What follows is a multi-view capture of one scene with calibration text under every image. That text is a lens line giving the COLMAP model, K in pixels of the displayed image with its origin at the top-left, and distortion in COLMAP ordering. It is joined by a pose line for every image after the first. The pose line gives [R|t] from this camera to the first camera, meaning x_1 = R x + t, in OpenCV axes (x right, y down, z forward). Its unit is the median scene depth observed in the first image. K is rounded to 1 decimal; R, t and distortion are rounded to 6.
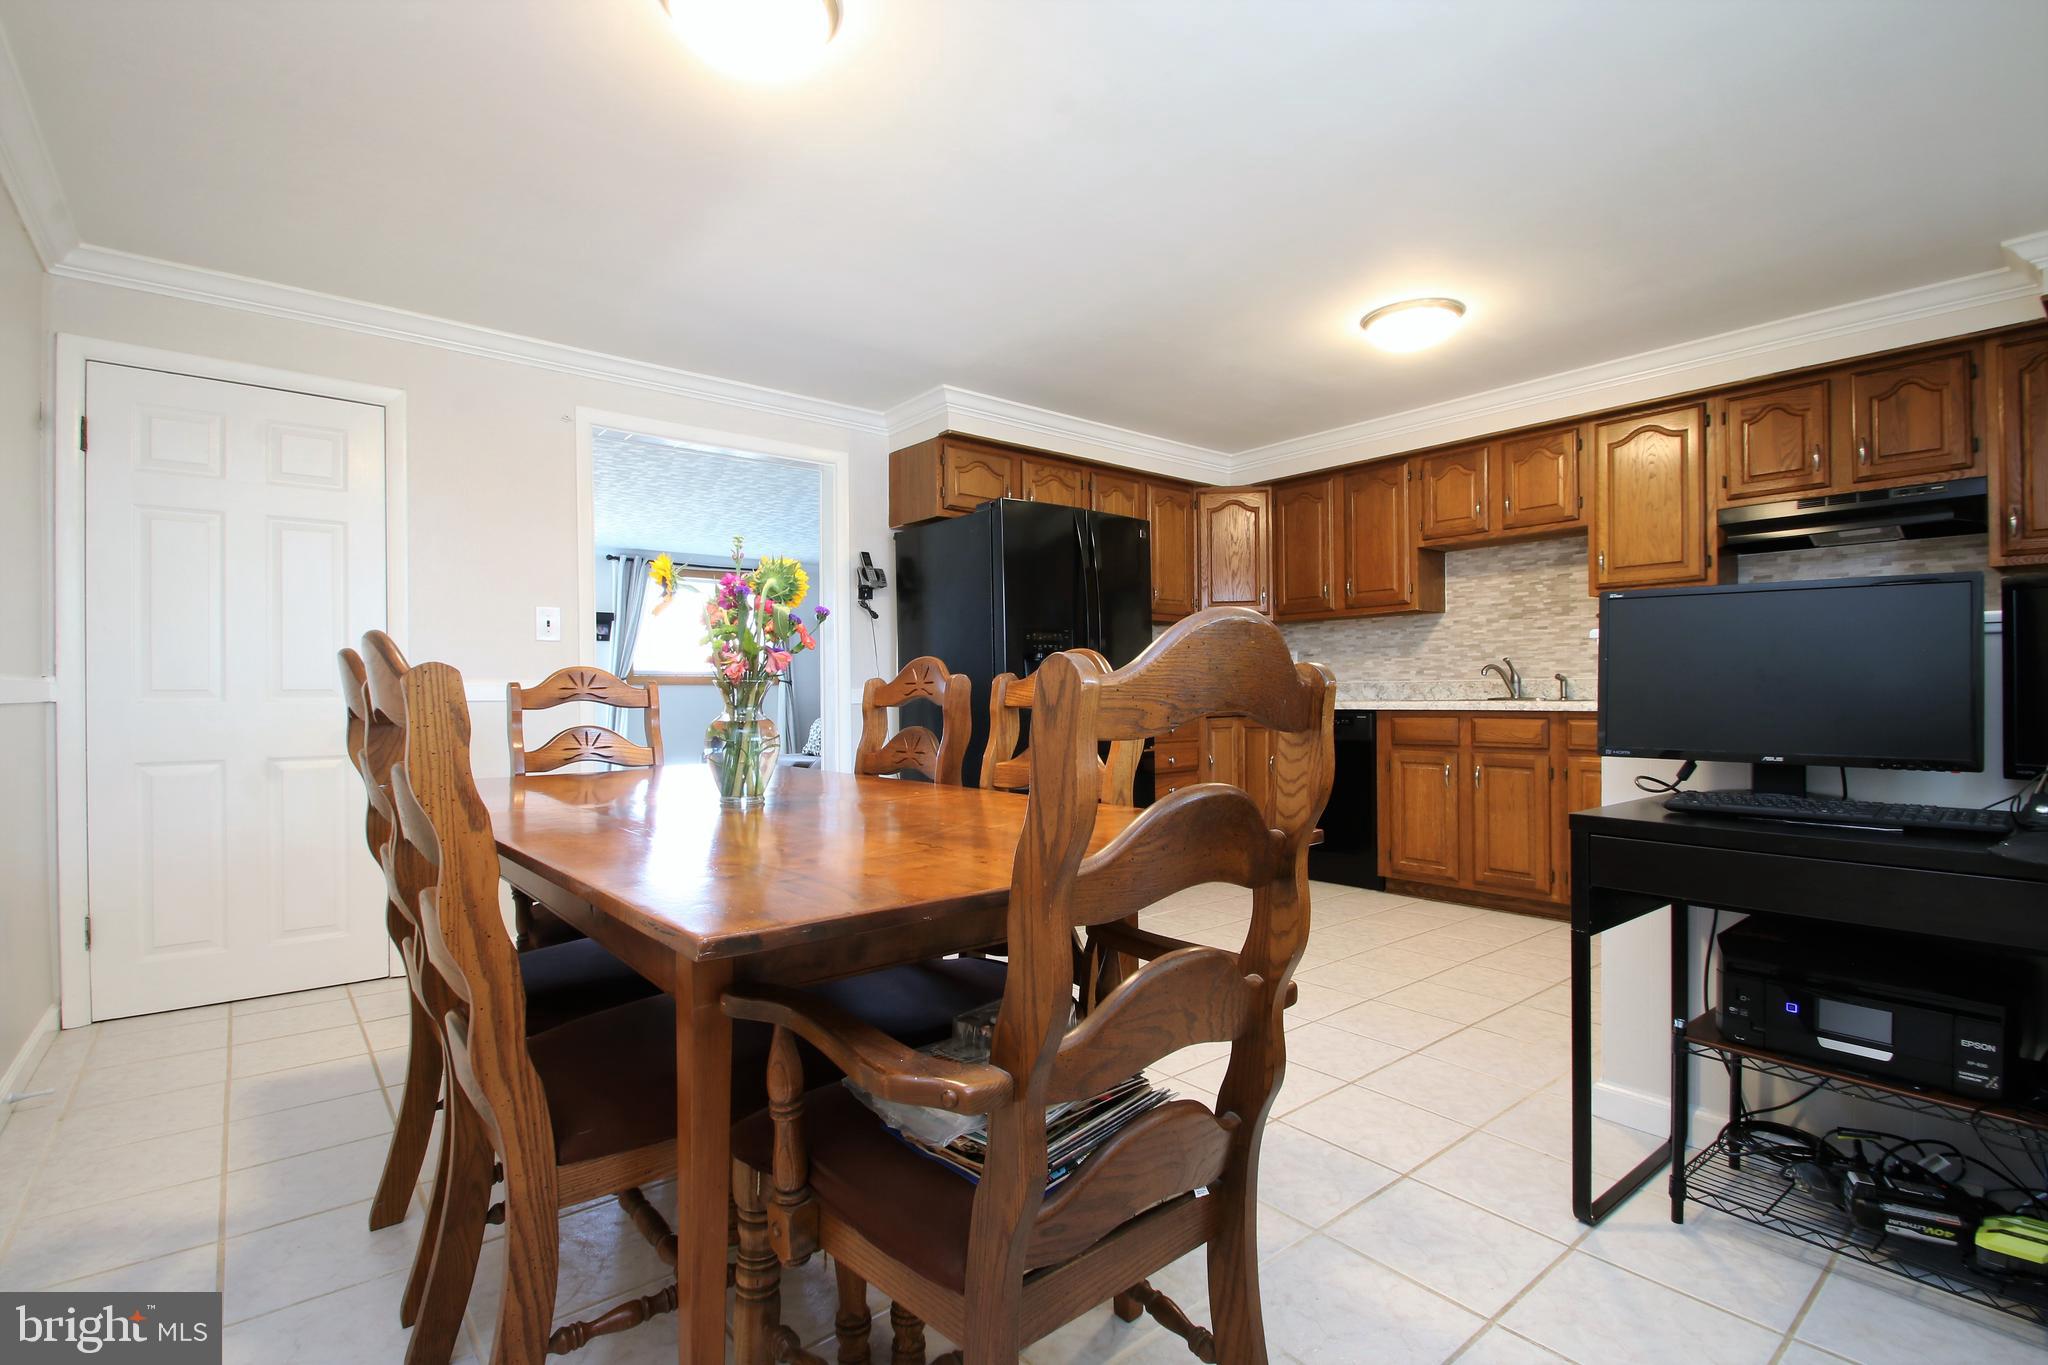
lens RADIAL K [[948.8, 0, 1012.3], [0, 948.8, 693.1], [0, 0, 1]] dist [0.007327, -0.012720]
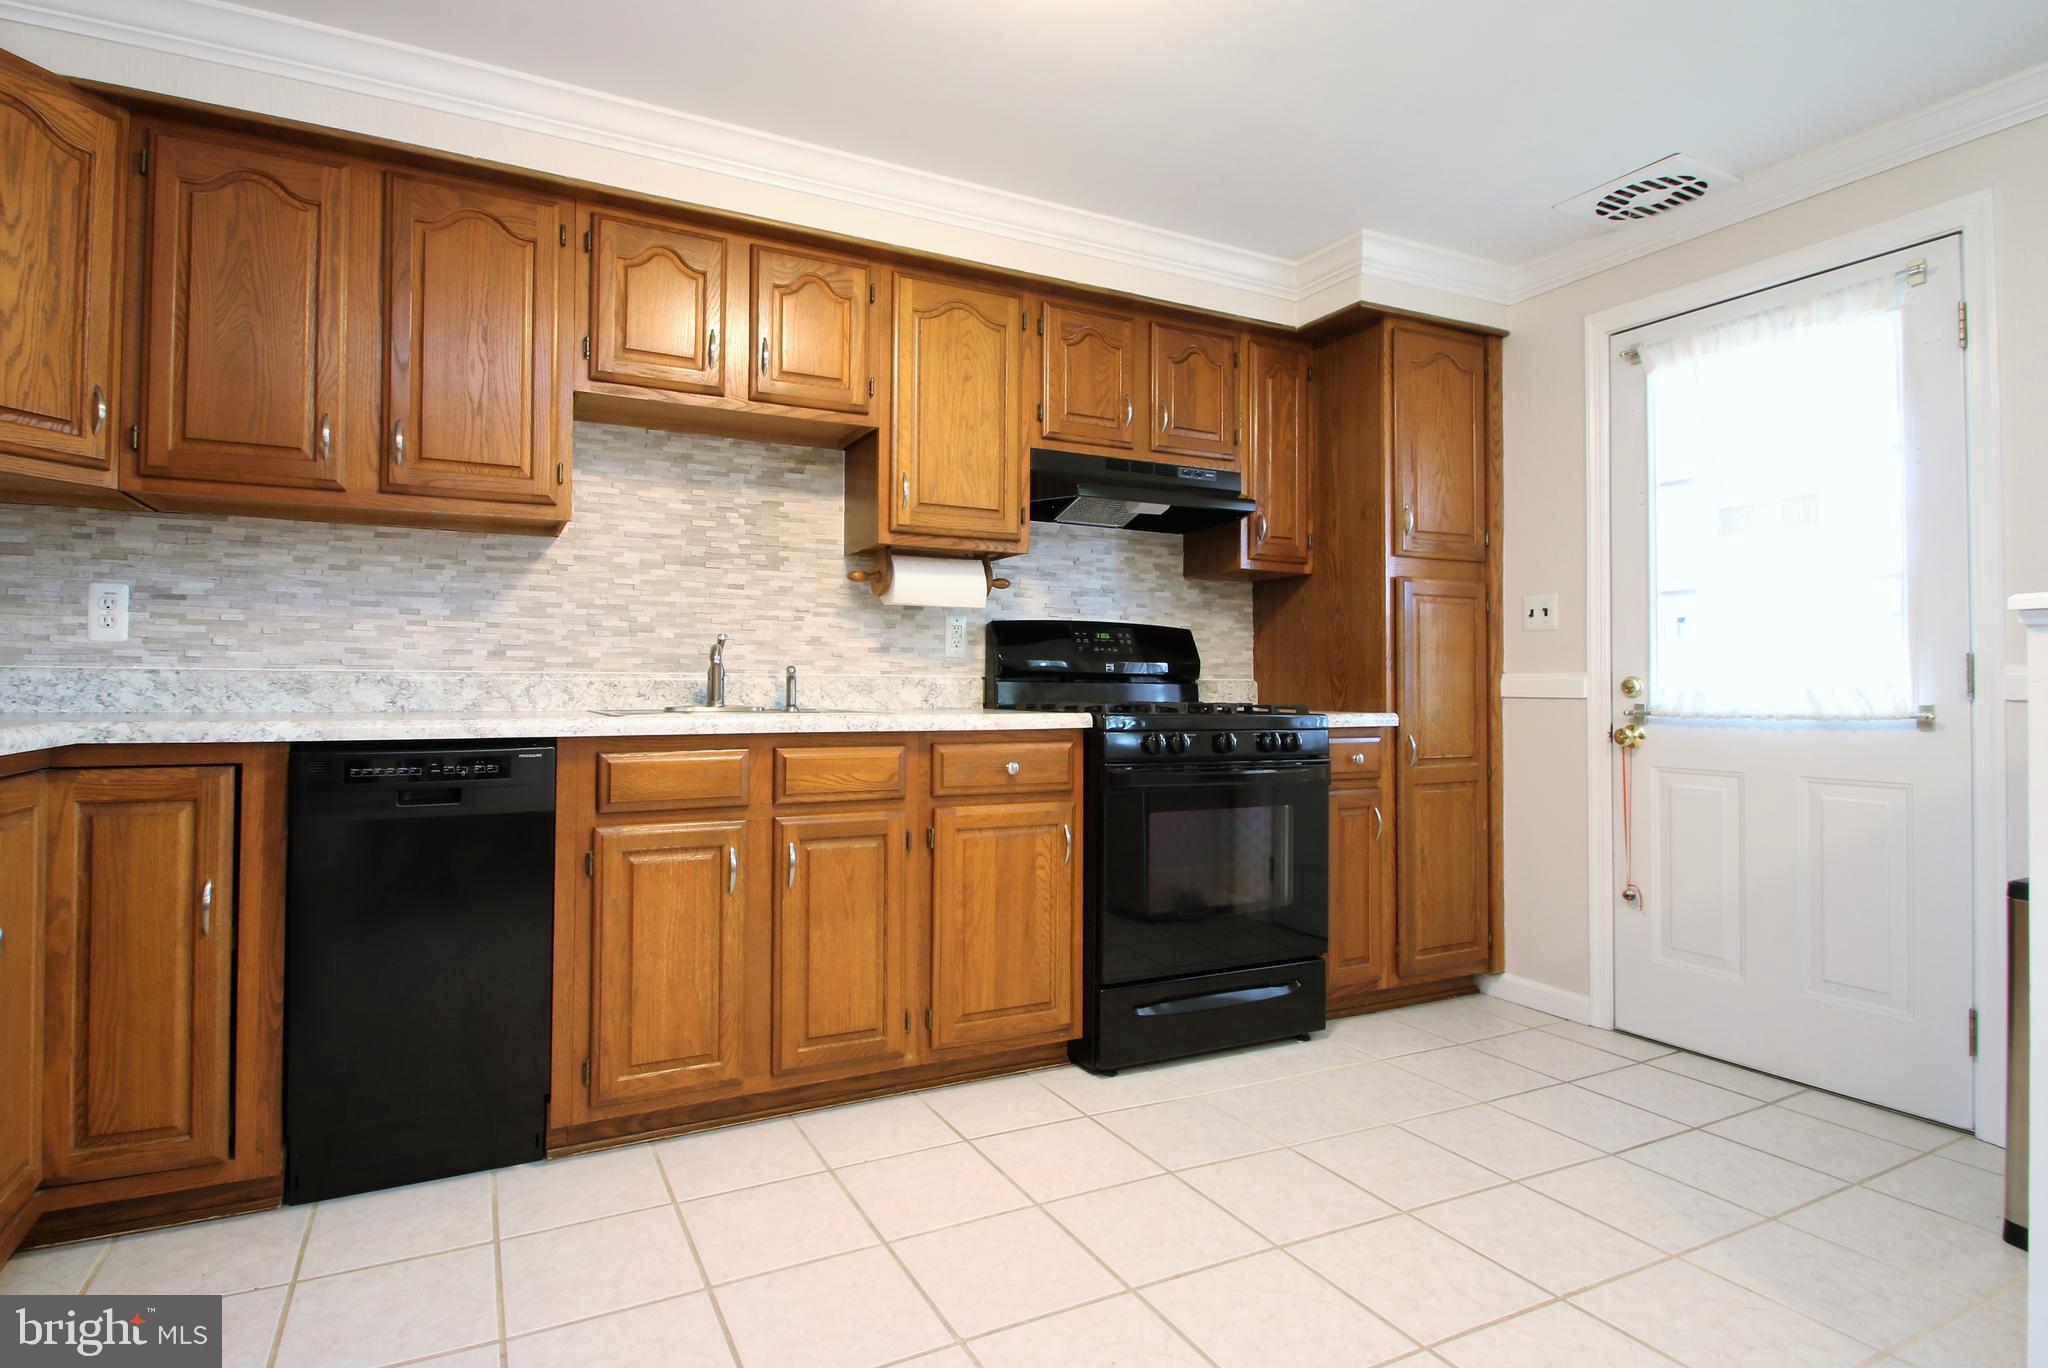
lens RADIAL K [[1037.1, 0, 961.3], [0, 1037.1, 665.0], [0, 0, 1]] dist [0.008419, -0.005283]
pose [[0.229264, 0.029405, 0.972920, -0.032654], [-0.007784, 0.999567, -0.028376, -0.003322], [-0.973333, -0.001068, 0.229393, 0.737188]]
